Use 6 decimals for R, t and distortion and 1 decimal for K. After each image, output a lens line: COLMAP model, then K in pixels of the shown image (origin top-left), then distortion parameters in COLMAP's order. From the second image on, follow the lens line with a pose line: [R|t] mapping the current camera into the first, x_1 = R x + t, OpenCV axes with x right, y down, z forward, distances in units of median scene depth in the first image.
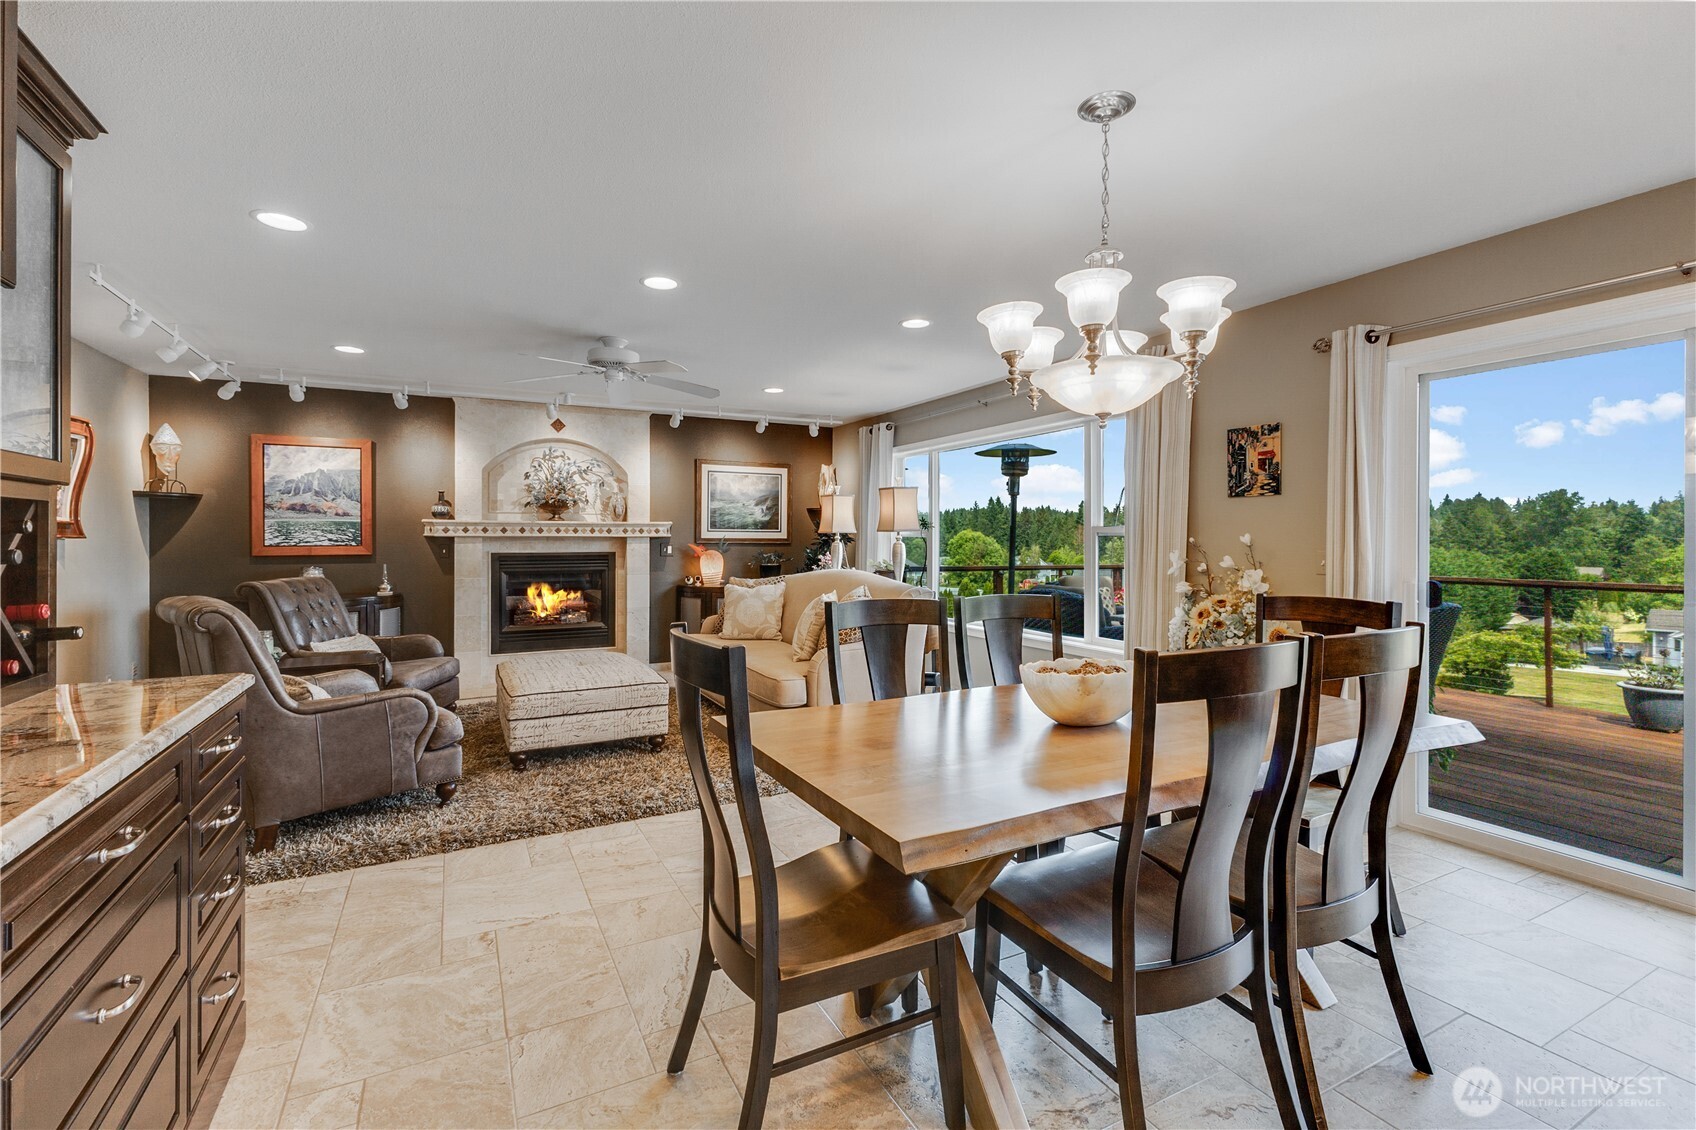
lens RADIAL K [[735.8, 0, 836.2], [0, 735.8, 551.2], [0, 0, 1]] dist [0.006363, -0.001371]
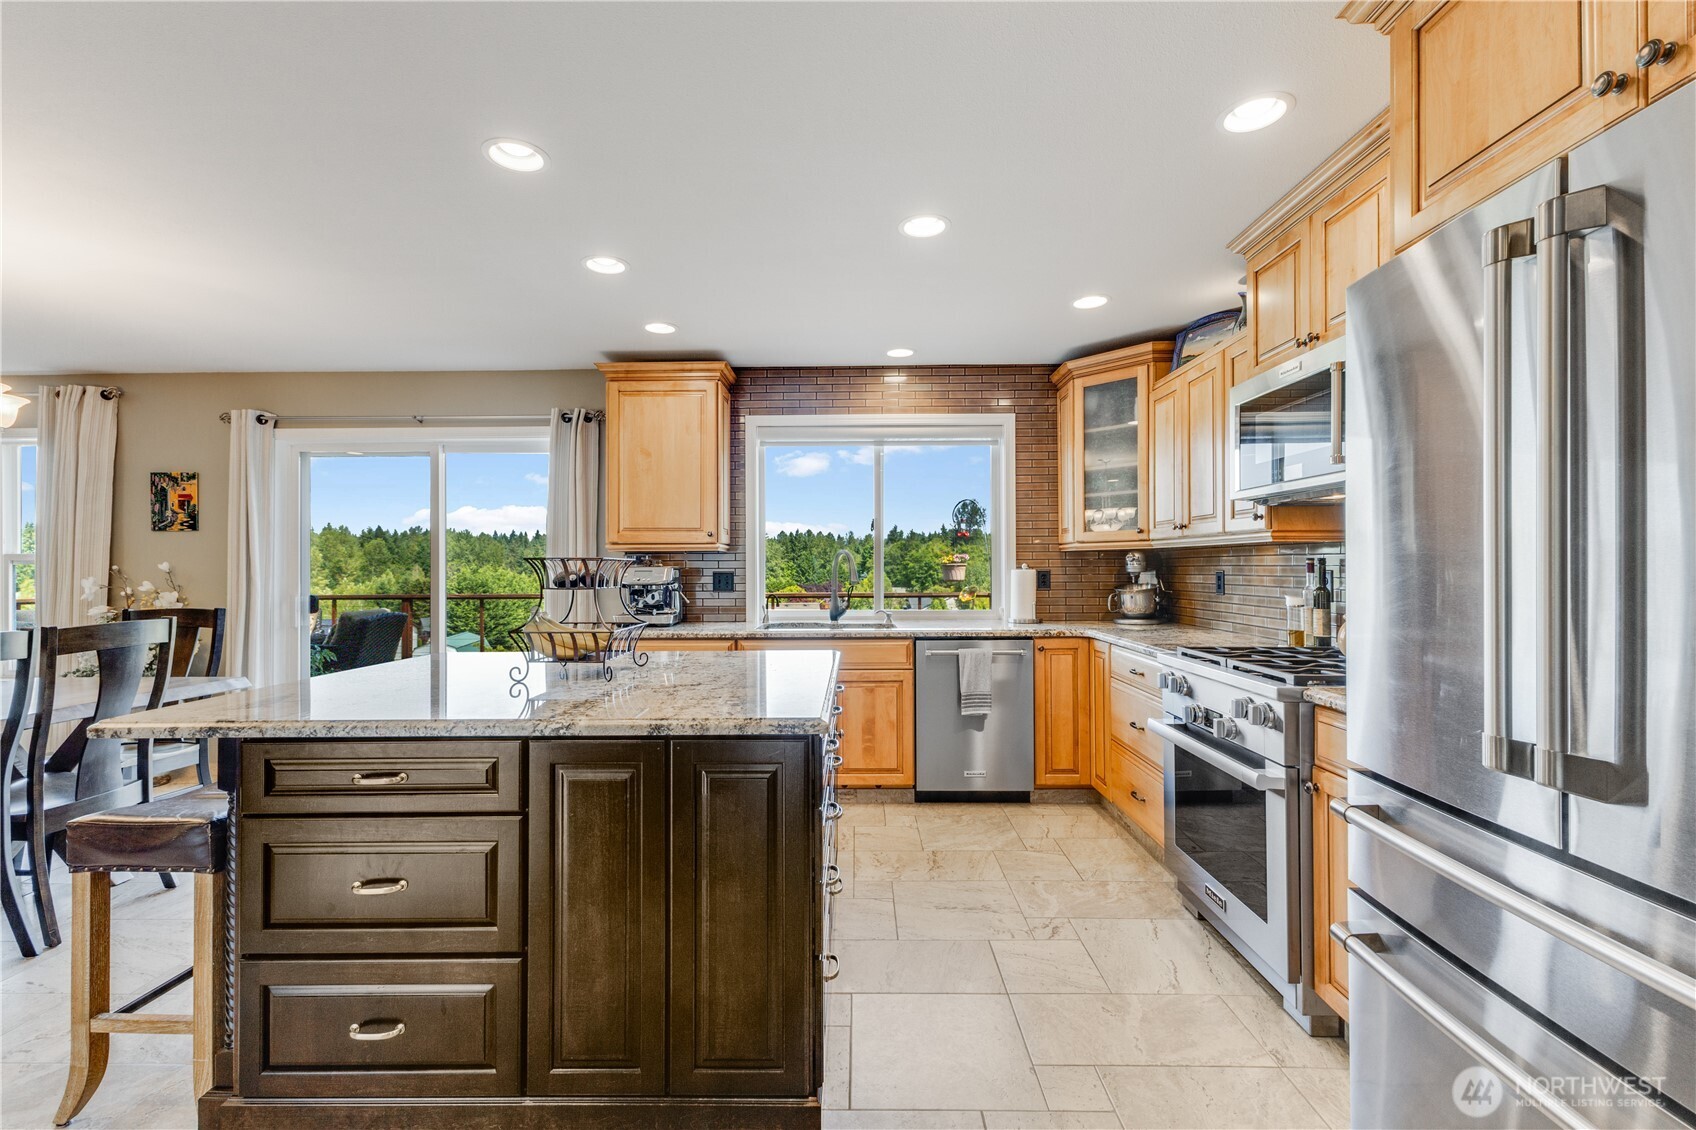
lens RADIAL K [[735.8, 0, 844.1], [0, 735.8, 561.6], [0, 0, 1]] dist [0.006363, -0.001371]
pose [[0.473730, 0.004999, 0.880656, 0.017651], [0.013117, 0.999833, -0.012732, 0.002794], [-0.880572, 0.017583, 0.473585, -0.332433]]
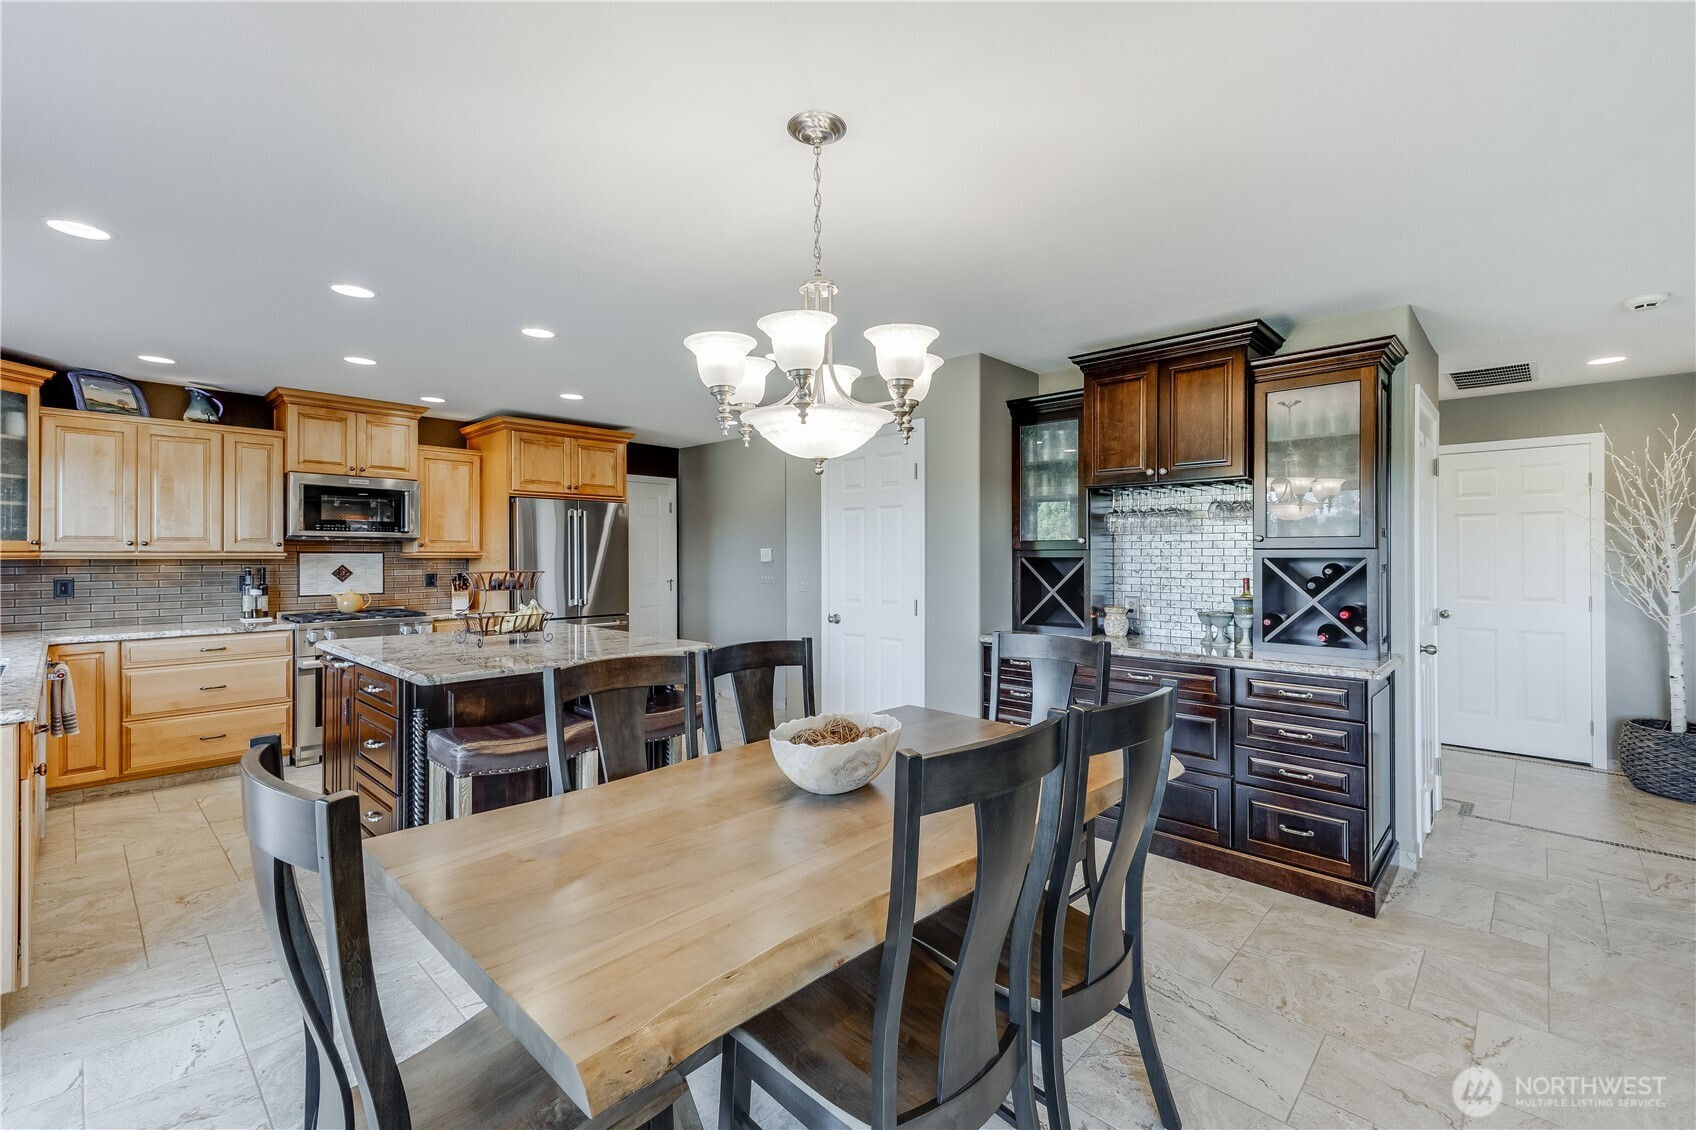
lens RADIAL K [[742.0, 0, 846.6], [0, 742.0, 556.9], [0, 0, 1]] dist [0.009332, -0.000248]
pose [[-0.944465, 0.004483, -0.328581, 0.231500], [-0.000625, 0.999881, 0.015439, -0.027907], [0.328611, 0.014787, -0.944350, 0.676314]]
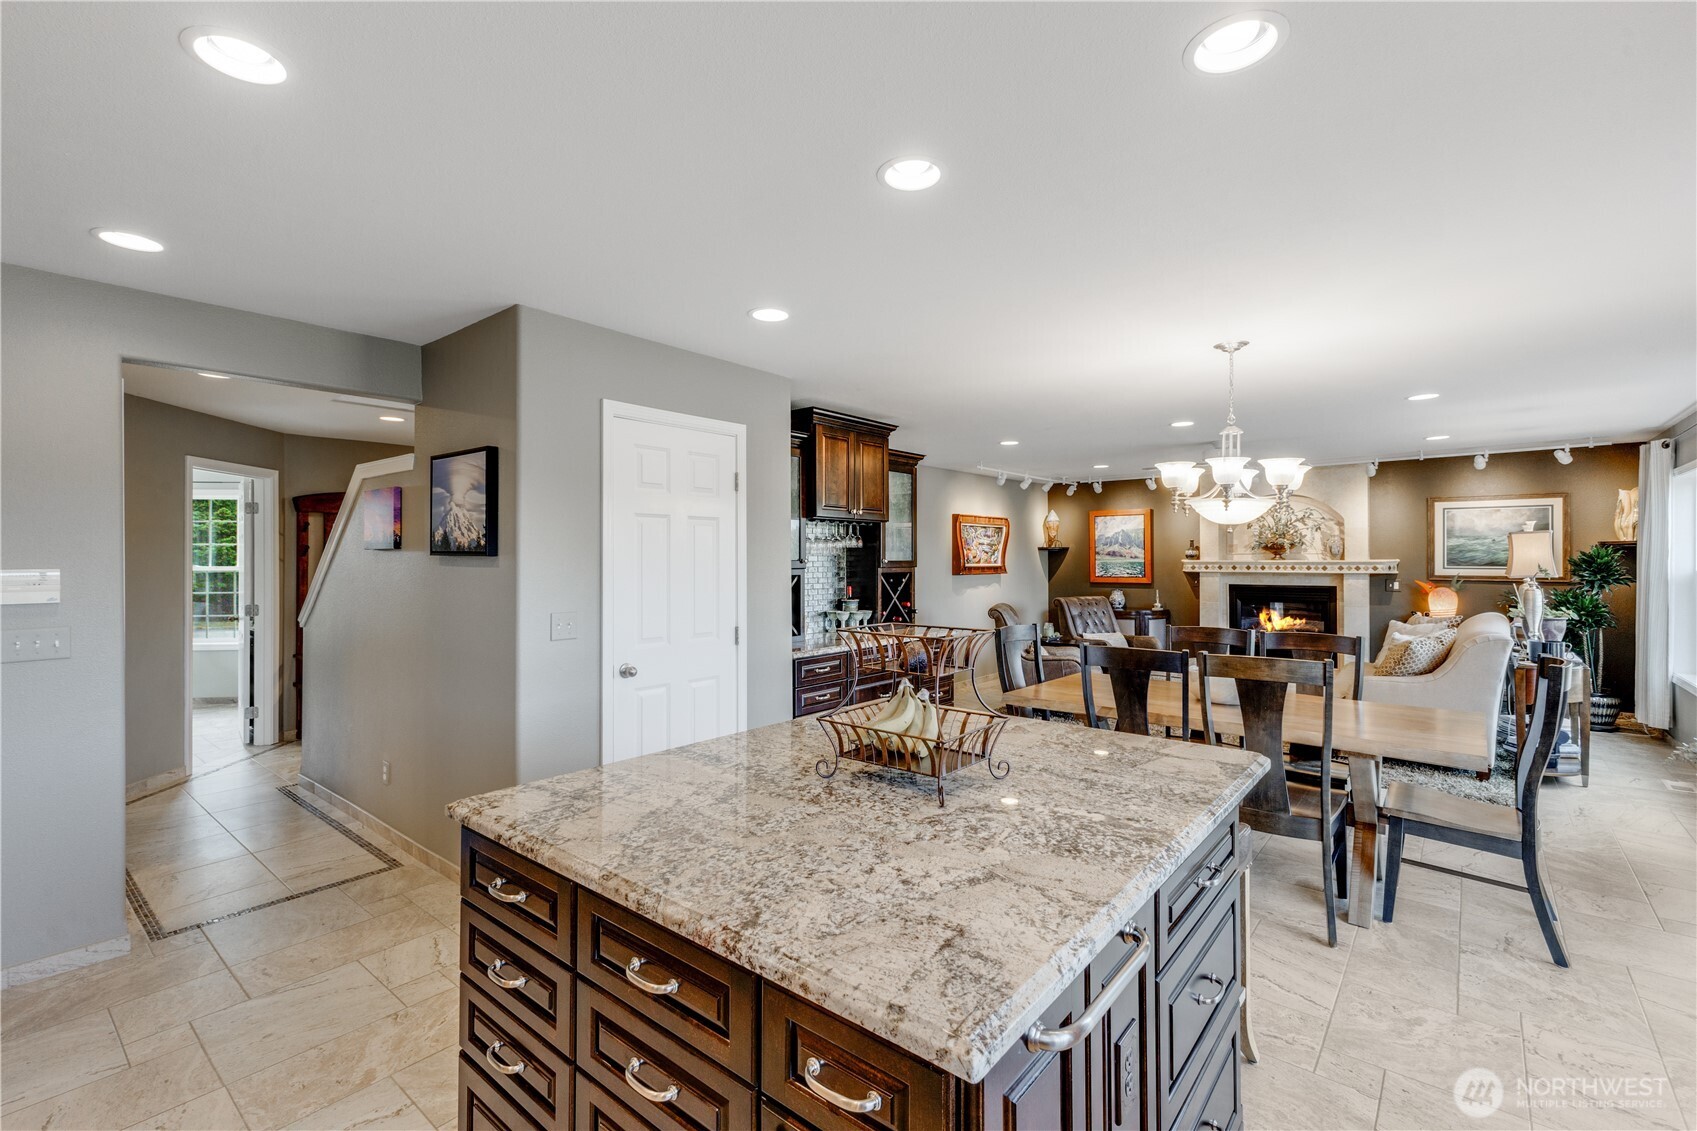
lens RADIAL K [[736.2, 0, 847.5], [0, 736.2, 558.2], [0, 0, 1]] dist [0.006363, -0.001371]
pose [[0.382583, 0.000673, -0.923921, 0.528801], [-0.010981, 0.999932, -0.003819, -0.033693], [0.923856, 0.011607, 0.382564, -0.160561]]
